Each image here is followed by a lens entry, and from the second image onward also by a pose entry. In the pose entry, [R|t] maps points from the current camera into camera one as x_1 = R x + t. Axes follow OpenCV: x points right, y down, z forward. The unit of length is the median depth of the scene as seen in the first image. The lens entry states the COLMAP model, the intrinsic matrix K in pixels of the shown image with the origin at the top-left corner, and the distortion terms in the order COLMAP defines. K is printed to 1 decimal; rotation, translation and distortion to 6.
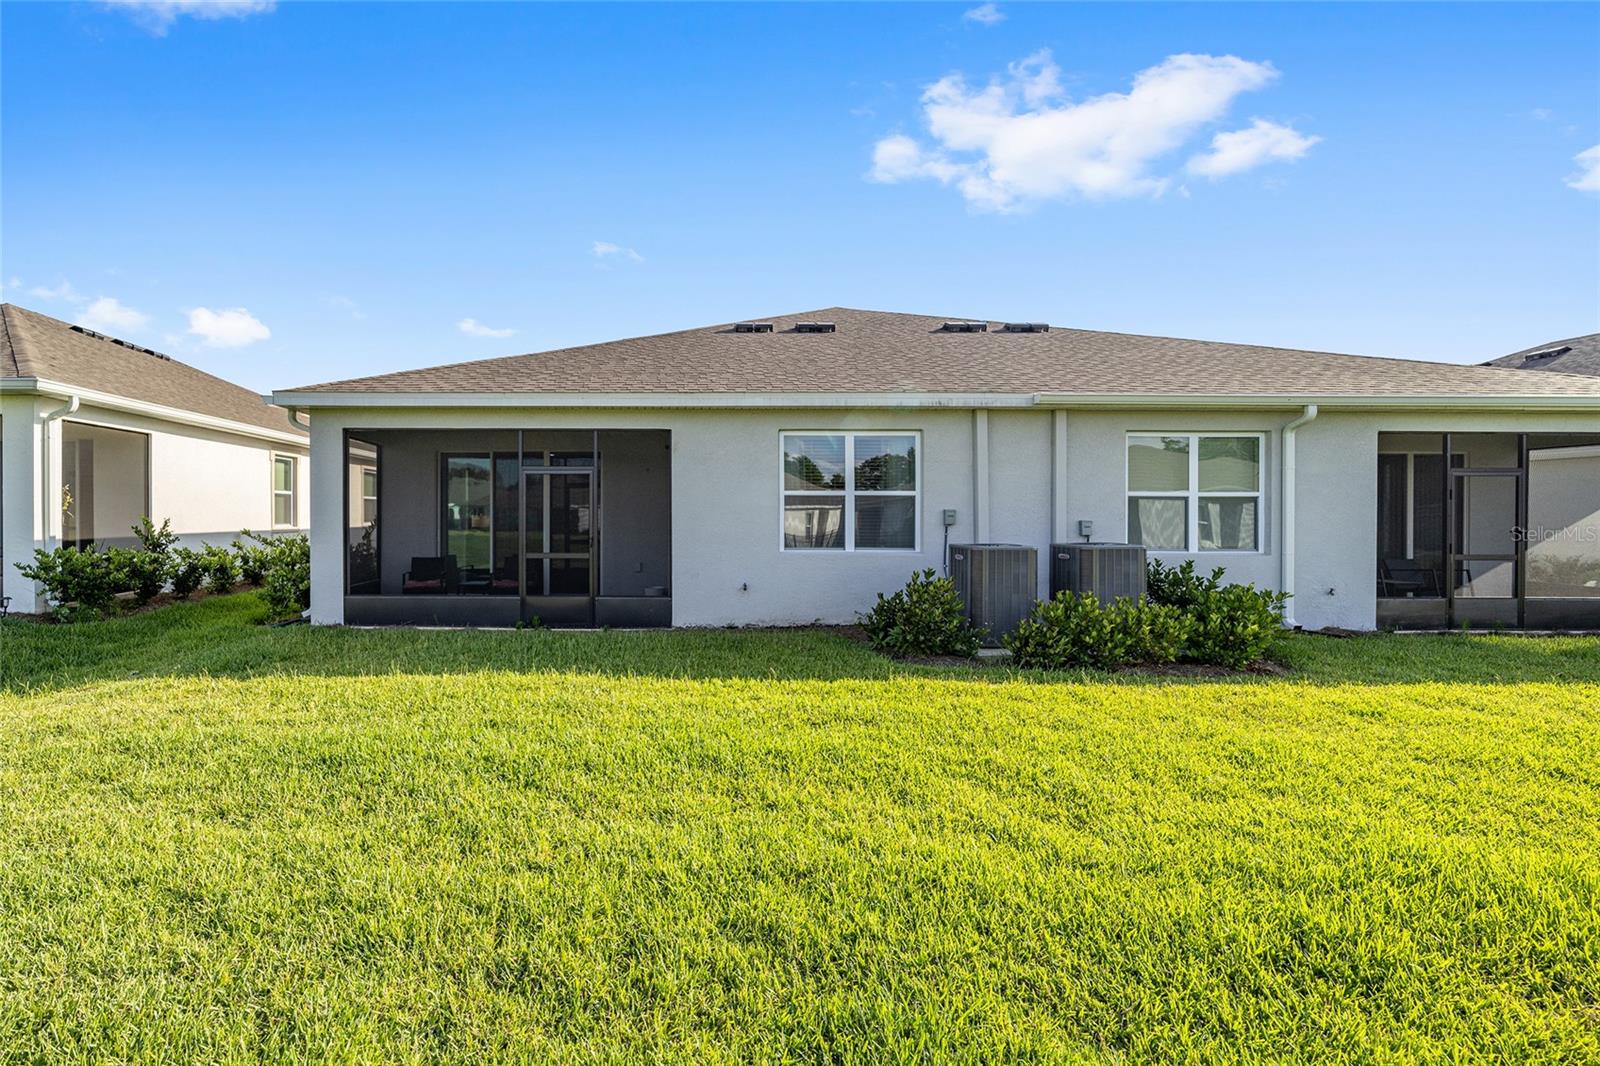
lens RADIAL K [[655.4, 0, 802.1], [0, 655.4, 526.9], [0, 0, 1]] dist [-0.012821, -0.000168]
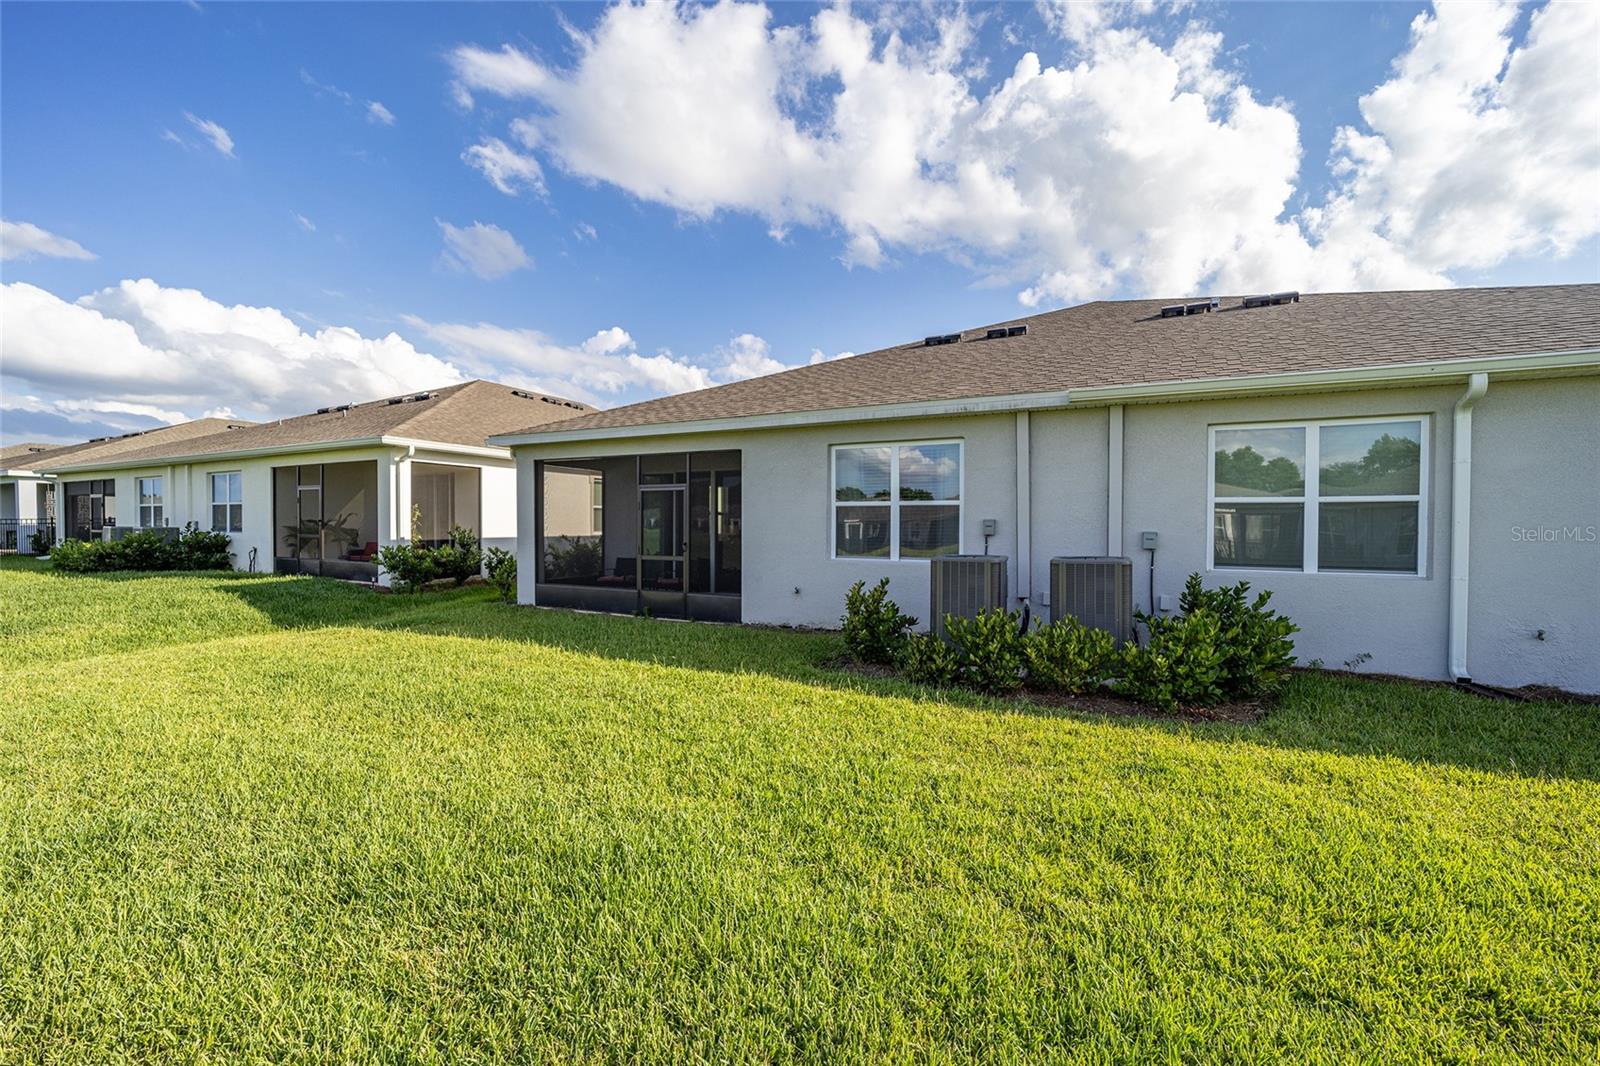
lens RADIAL K [[655.4, 0, 834.3], [0, 655.4, 535.9], [0, 0, 1]] dist [-0.012821, -0.000168]
pose [[0.902673, 0.009378, -0.430225, 0.432944], [-0.010594, 0.999944, -0.000431, 0.000429], [0.430197, 0.004946, 0.902721, 0.042874]]
